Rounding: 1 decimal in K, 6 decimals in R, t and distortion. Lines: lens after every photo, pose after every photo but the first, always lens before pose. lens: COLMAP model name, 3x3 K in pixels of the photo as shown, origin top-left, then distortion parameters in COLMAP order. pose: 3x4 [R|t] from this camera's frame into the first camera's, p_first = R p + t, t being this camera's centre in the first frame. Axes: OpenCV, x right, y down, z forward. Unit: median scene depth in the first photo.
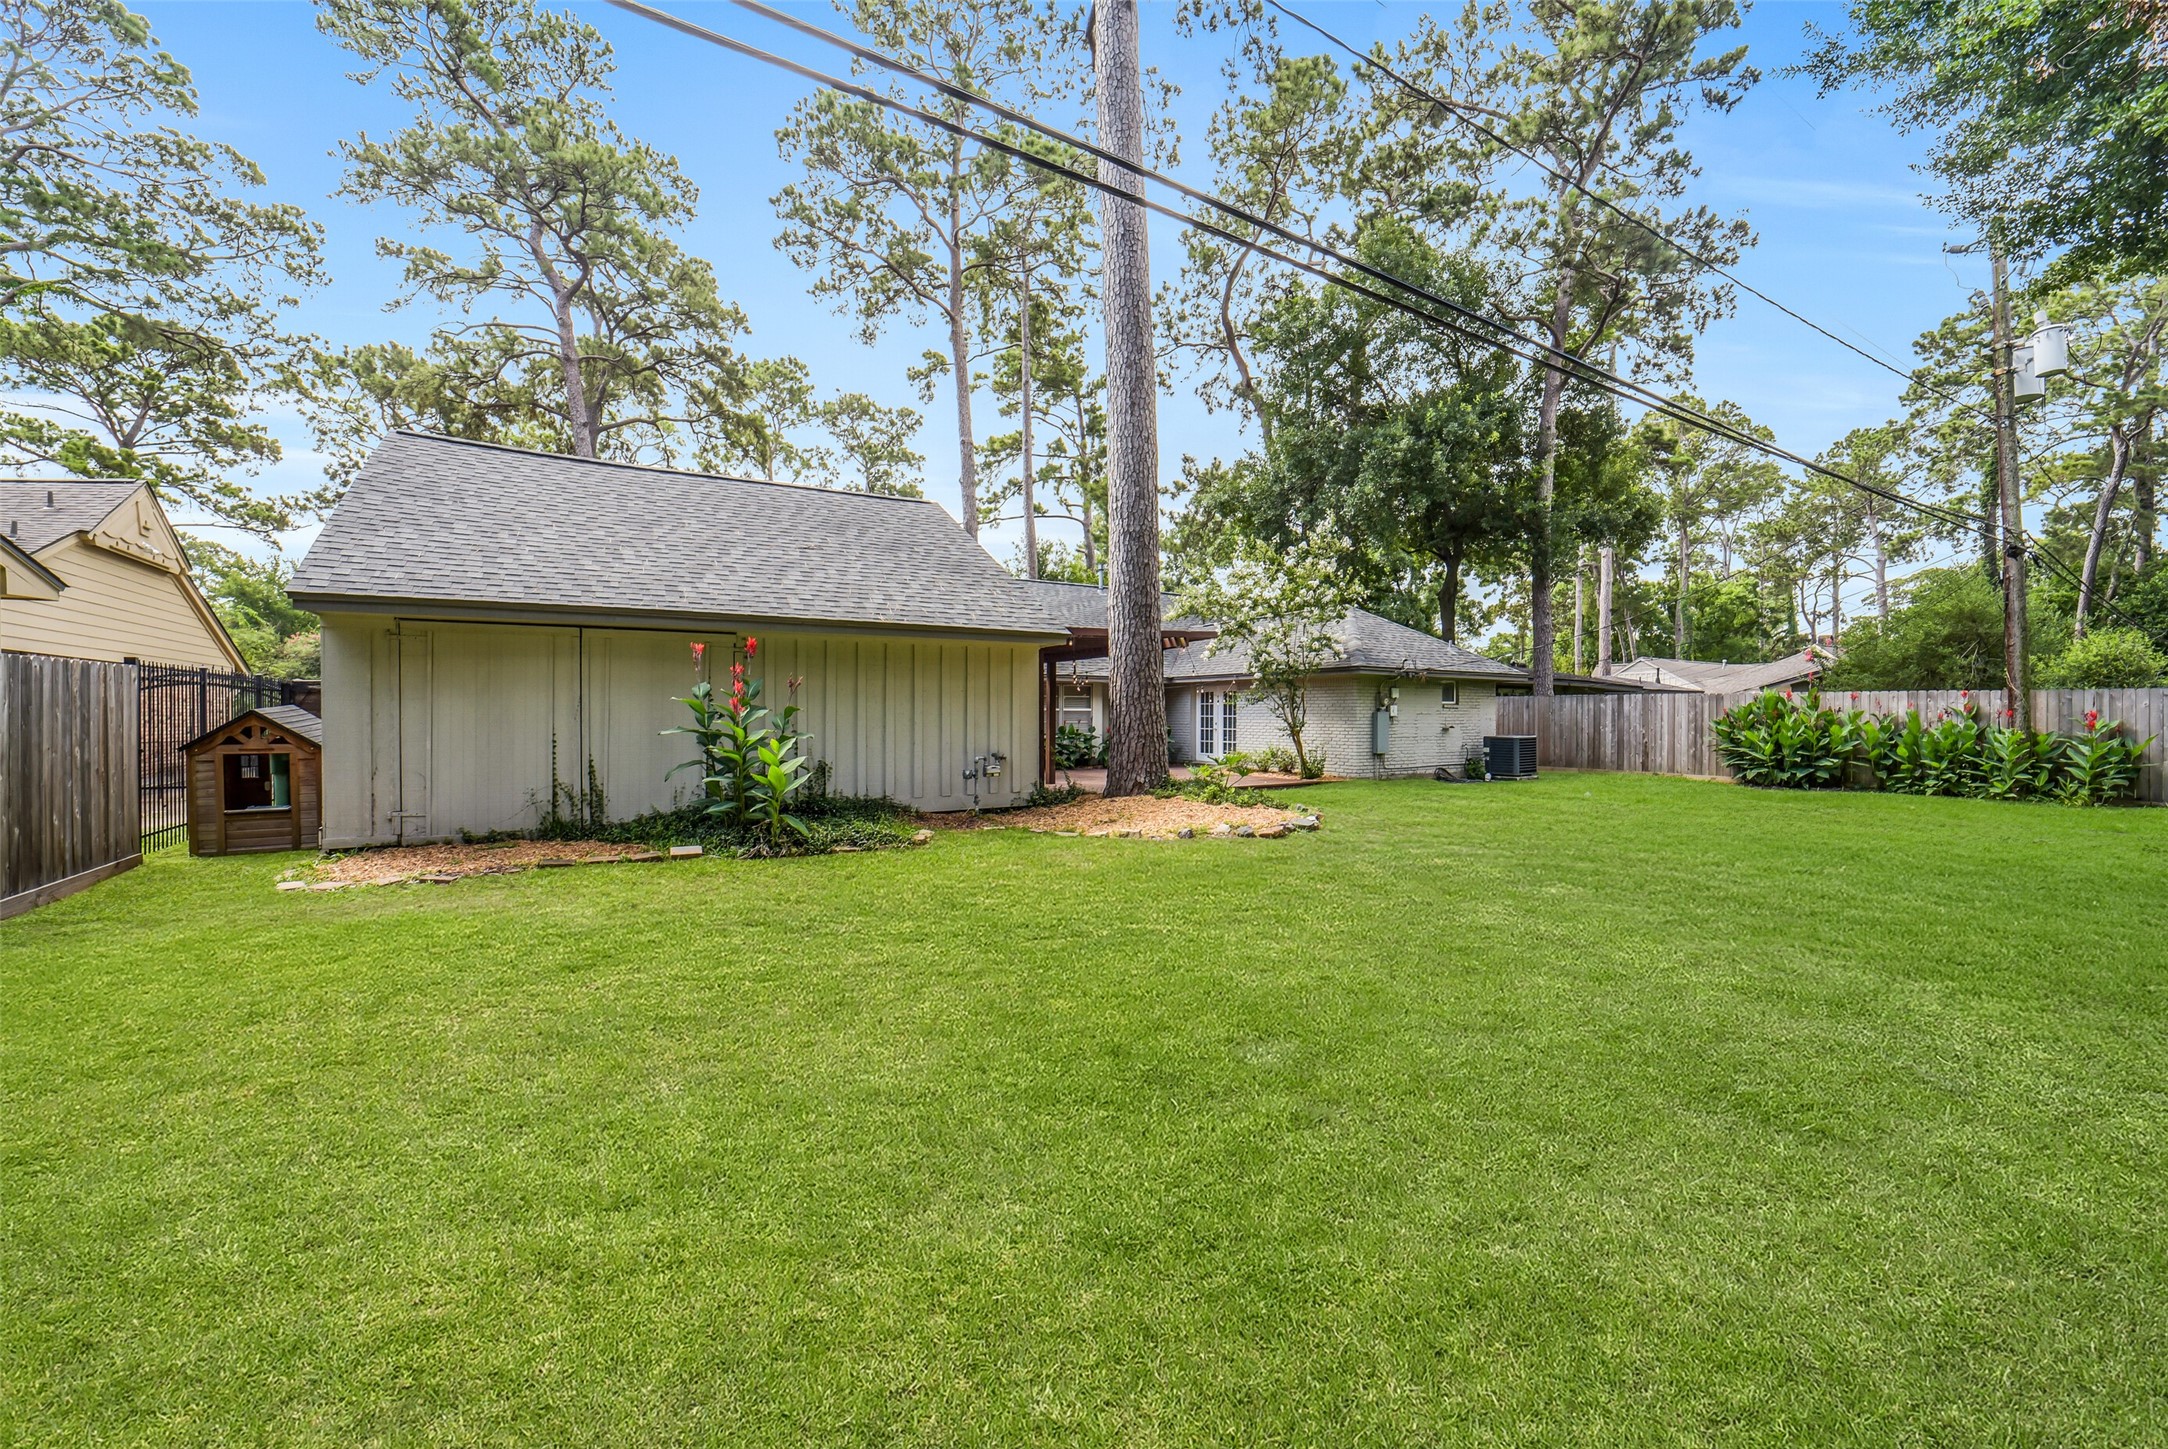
lens RADIAL K [[854.8, 0, 1092.6], [0, 854.8, 727.0], [0, 0, 1]] dist [-0.039888, 0.010023]
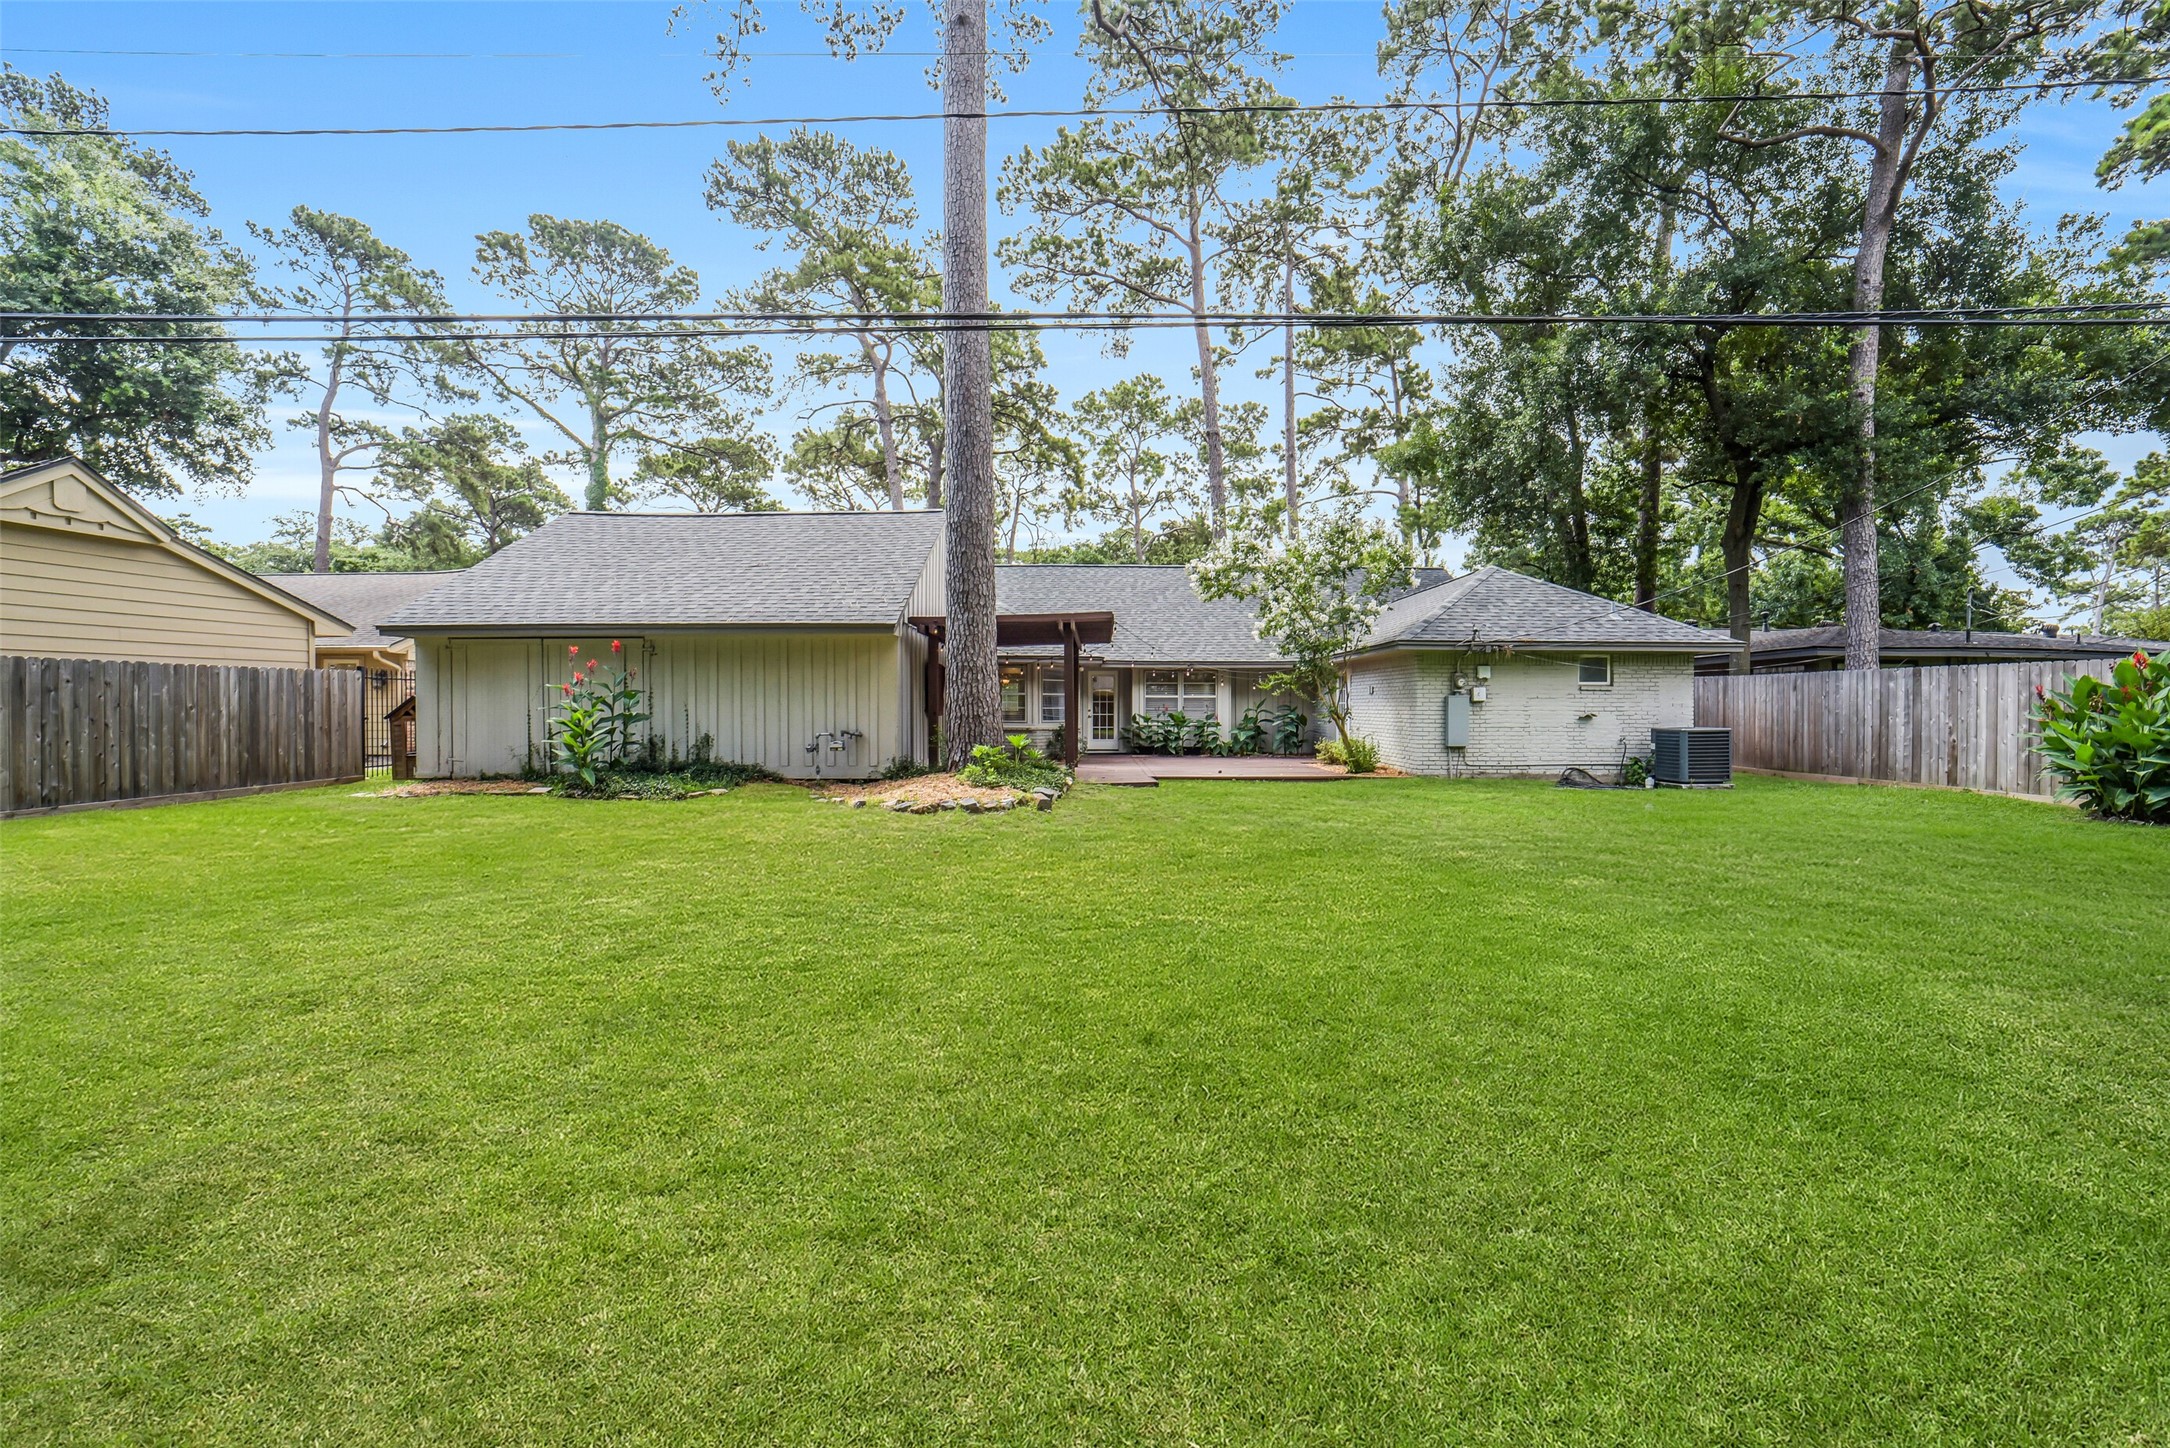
lens RADIAL K [[855.6, 0, 1093.6], [0, 855.6, 726.5], [0, 0, 1]] dist [-0.039888, 0.010023]
pose [[0.846914, 0.011300, -0.531610, 0.471972], [-0.007728, 0.999930, 0.008943, 0.007286], [0.531674, -0.003466, 0.846942, 0.124679]]
